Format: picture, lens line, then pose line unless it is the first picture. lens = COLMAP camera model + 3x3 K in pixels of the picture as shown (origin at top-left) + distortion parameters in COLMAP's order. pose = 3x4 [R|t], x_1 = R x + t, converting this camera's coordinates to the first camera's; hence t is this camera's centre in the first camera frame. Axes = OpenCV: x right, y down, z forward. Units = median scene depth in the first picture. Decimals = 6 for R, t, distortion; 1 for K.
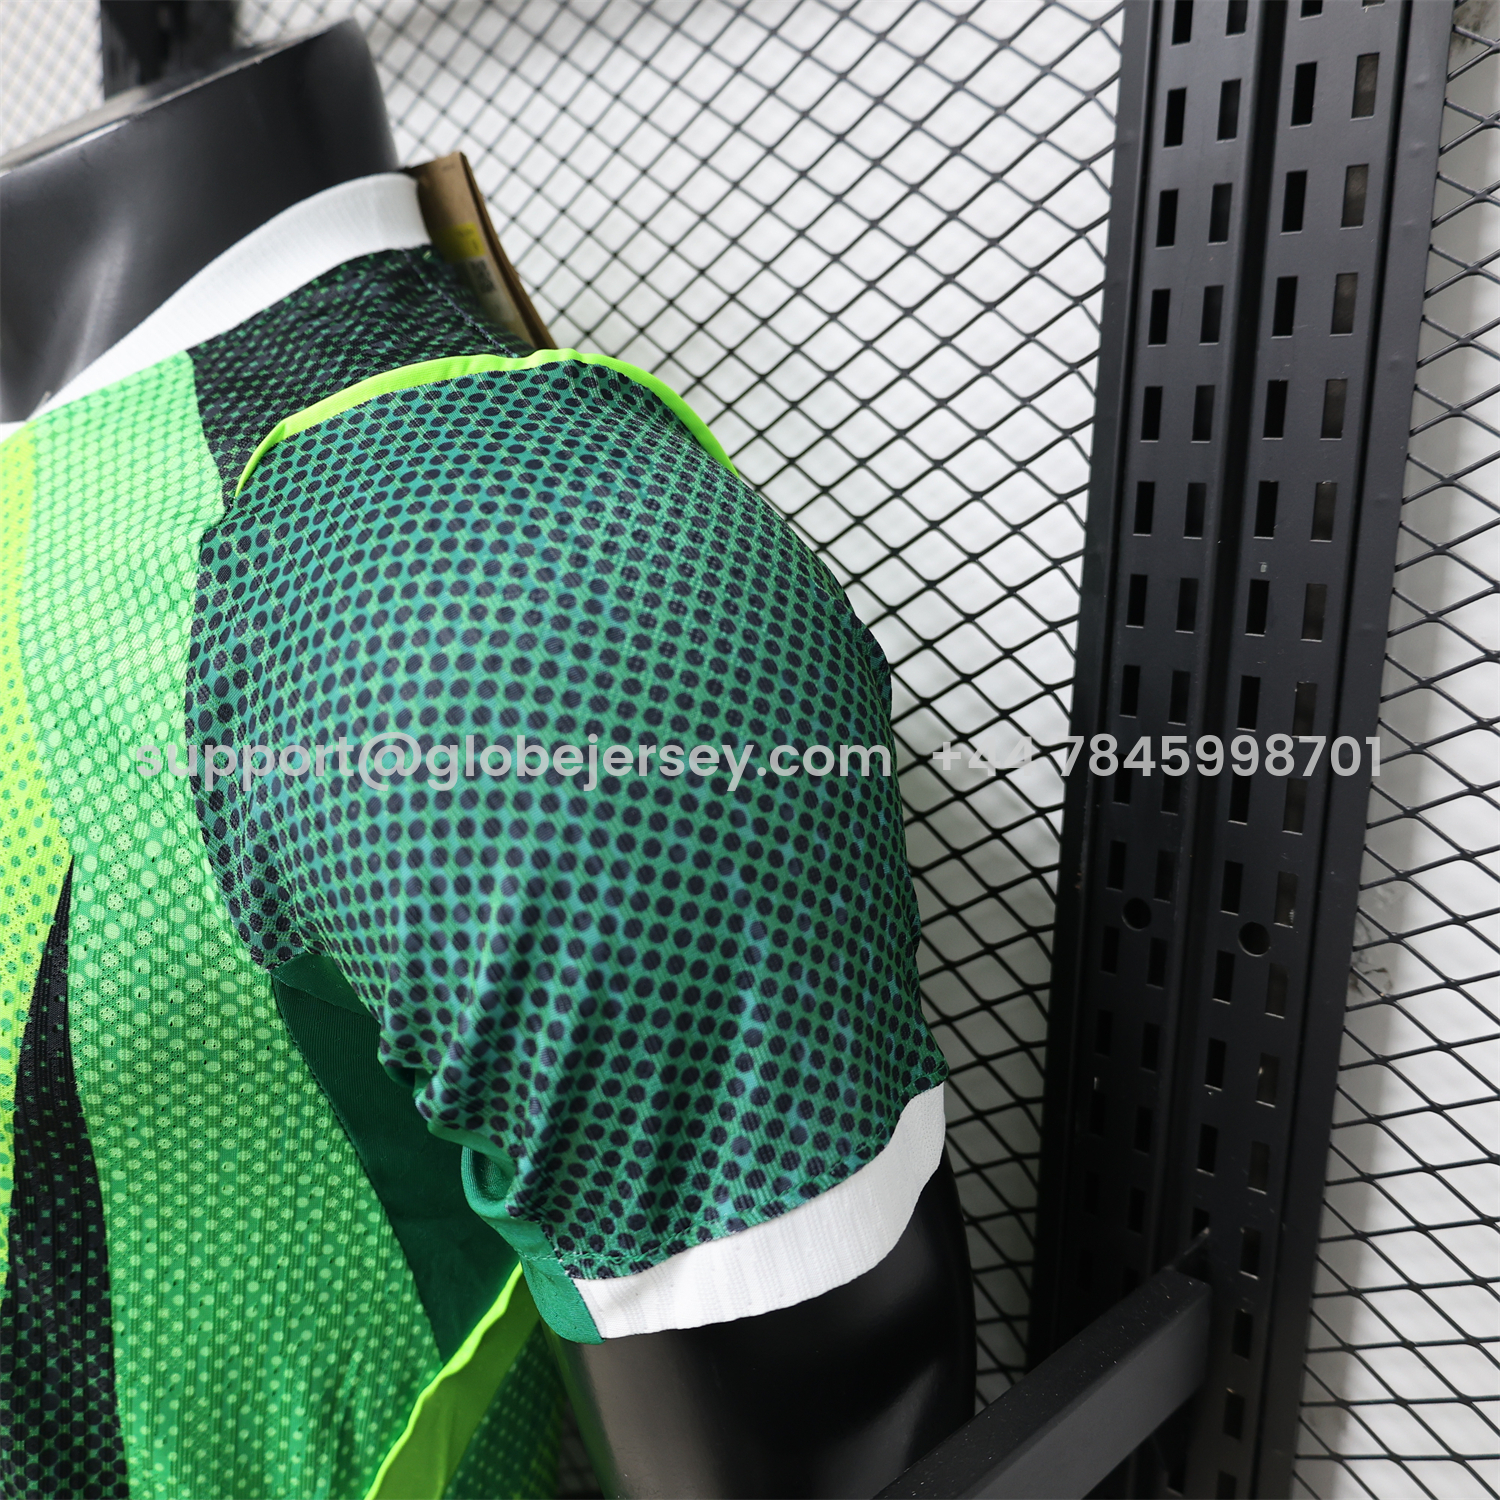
lens RADIAL K [[1580.4, 0, 750.0], [0, 1580.4, 750.0], [0, 0, 1]] dist [0.003203, 0.007222]
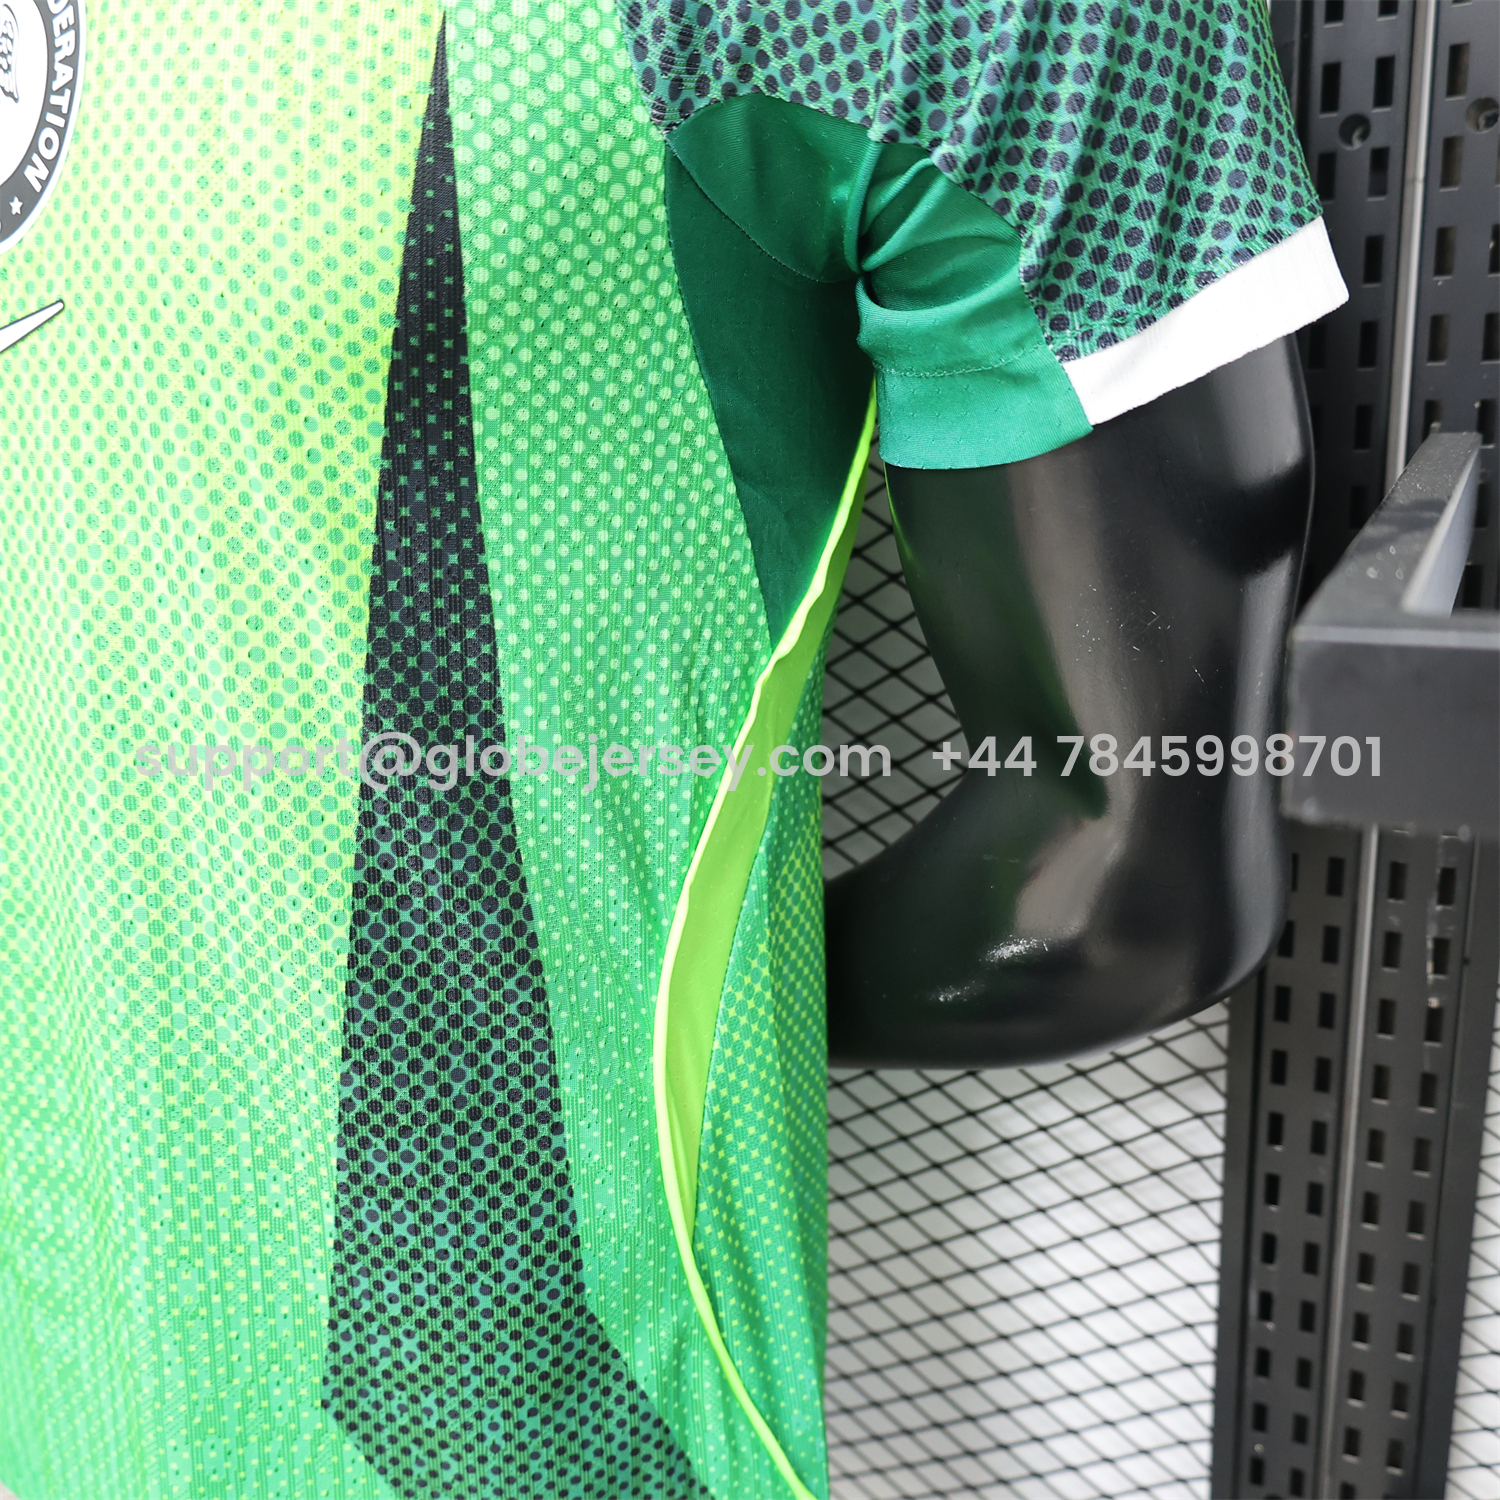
lens RADIAL K [[1580.4, 0, 750.0], [0, 1580.4, 750.0], [0, 0, 1]] dist [0.003203, 0.007222]
pose [[0.958745, -0.146966, 0.243329, -0.505759], [0.128445, 0.987588, 0.090395, 0.397028], [-0.253594, -0.055411, 0.965722, 0.050117]]
